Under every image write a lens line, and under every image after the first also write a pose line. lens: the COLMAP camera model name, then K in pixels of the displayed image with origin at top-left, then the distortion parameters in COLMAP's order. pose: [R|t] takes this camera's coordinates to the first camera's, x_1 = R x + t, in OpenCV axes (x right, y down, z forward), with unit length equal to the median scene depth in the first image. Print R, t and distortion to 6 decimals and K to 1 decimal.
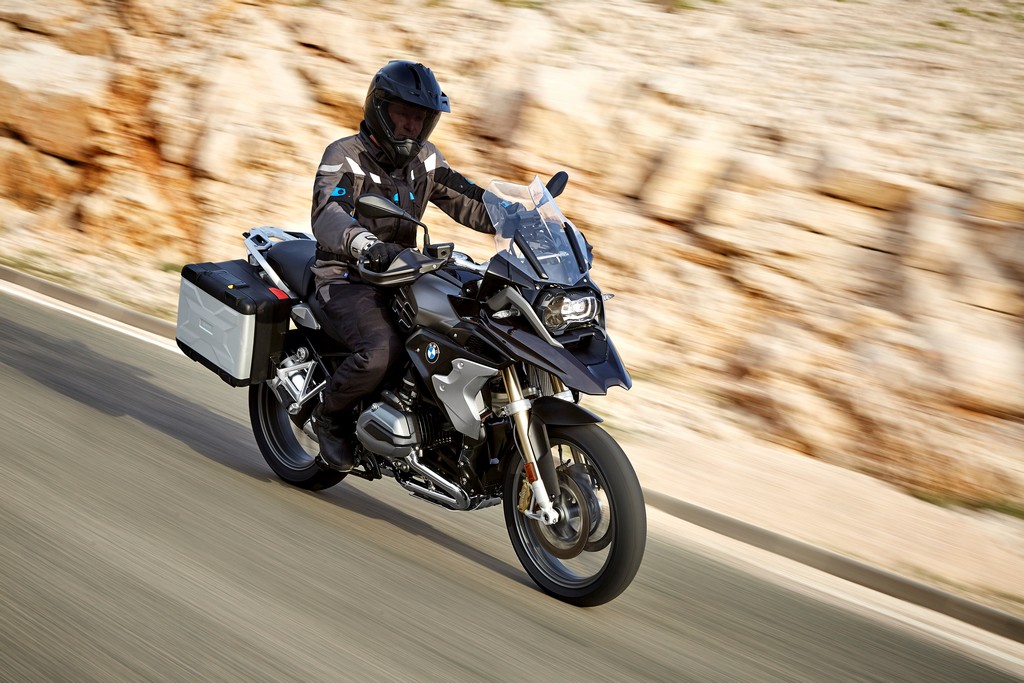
lens RADIAL K [[2075.0, 0, 512.0], [0, 2075.0, 341.5], [0, 0, 1]] dist [0.014719, 0.003805]
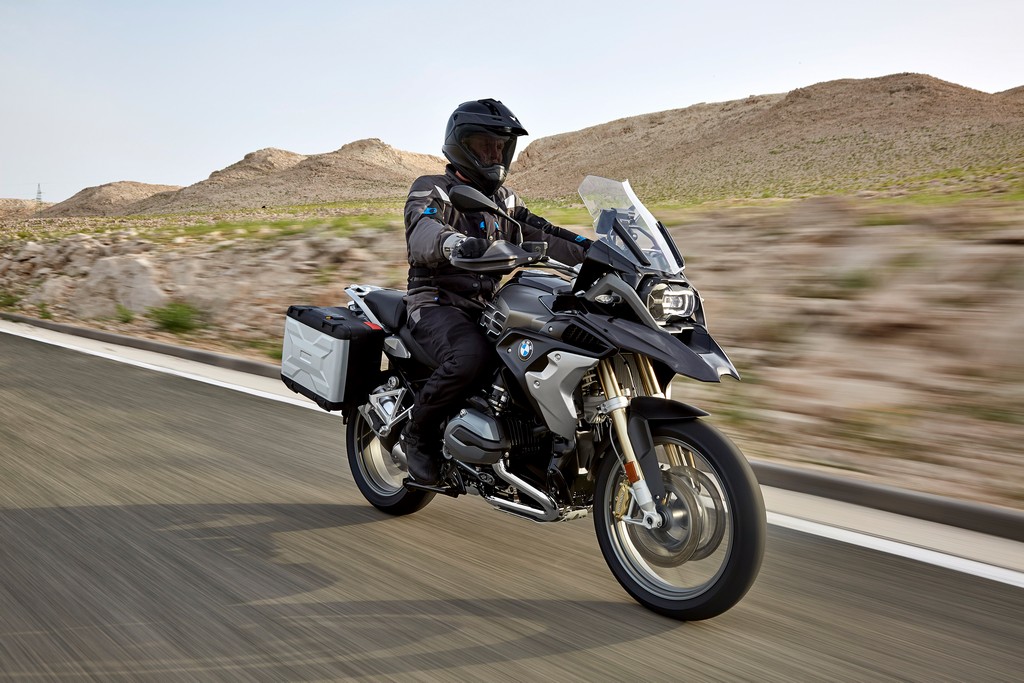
lens RADIAL K [[939.0, 0, 509.7], [0, 939.0, 373.2], [0, 0, 1]] dist [-0.094922, 0.000233]
pose [[0.999945, 0.005272, 0.009089, -0.048825], [-0.003938, 0.990007, -0.140962, 0.076526], [-0.009742, 0.140918, 0.989973, 0.562127]]
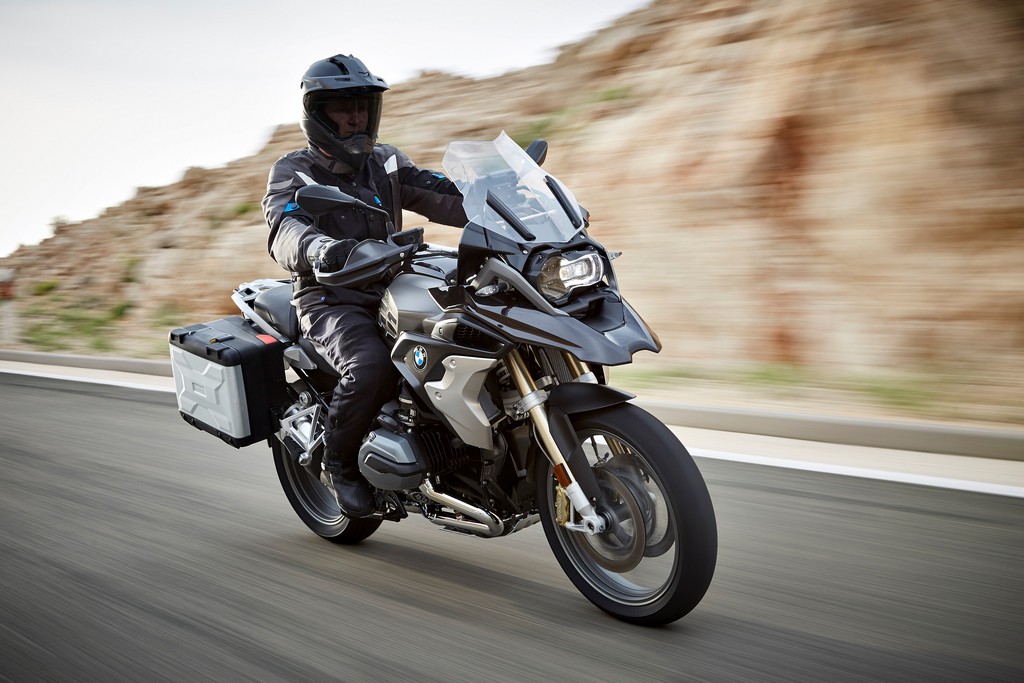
lens RADIAL K [[1328.3, 0, 512.0], [0, 1328.3, 341.5], [0, 0, 1]] dist [-0.148469, 0.004716]
pose [[0.979682, -0.192610, -0.055894, 0.028698], [0.188639, 0.979598, -0.069308, 0.042551], [0.068104, 0.057356, 0.996028, 0.461820]]
